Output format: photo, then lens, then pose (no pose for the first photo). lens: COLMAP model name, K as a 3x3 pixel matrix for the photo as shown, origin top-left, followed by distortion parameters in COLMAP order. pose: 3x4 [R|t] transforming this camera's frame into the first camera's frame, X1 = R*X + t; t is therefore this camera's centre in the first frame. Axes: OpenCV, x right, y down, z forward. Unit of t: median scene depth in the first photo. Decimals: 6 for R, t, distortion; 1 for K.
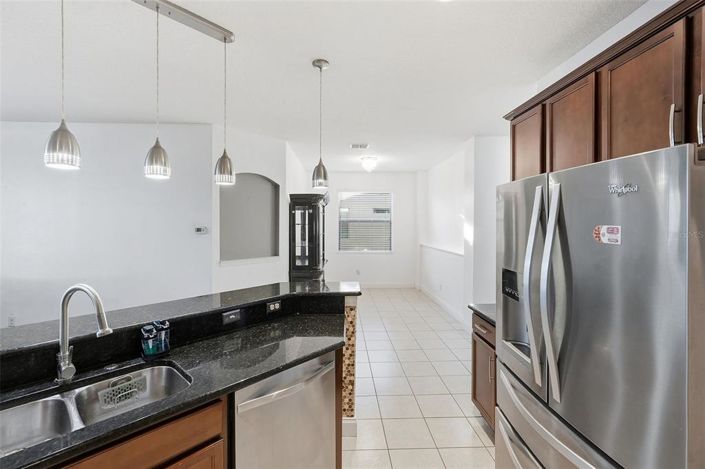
lens RADIAL K [[320.3, 0, 359.6], [0, 320.3, 225.5], [0, 0, 1]] dist [0.000889, -0.000012]
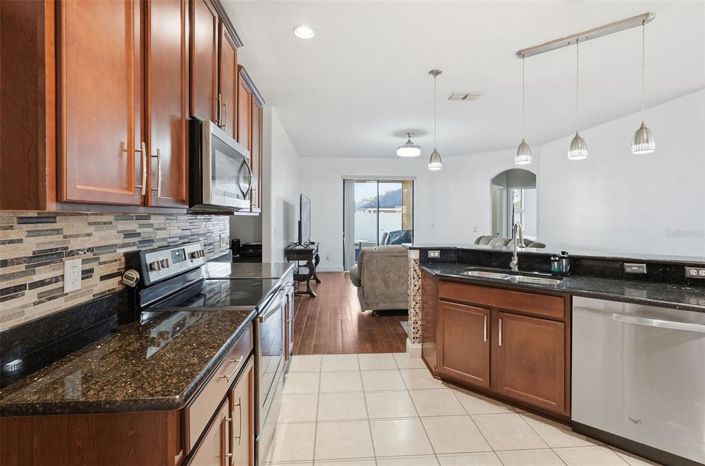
lens RADIAL K [[320.3, 0, 353.1], [0, 320.3, 226.3], [0, 0, 1]] dist [0.000889, -0.000012]
pose [[0.009507, 0.017752, -0.999797, 0.825141], [-0.011789, 0.999775, 0.017639, 0.145336], [0.999885, 0.011619, 0.009714, -0.018339]]
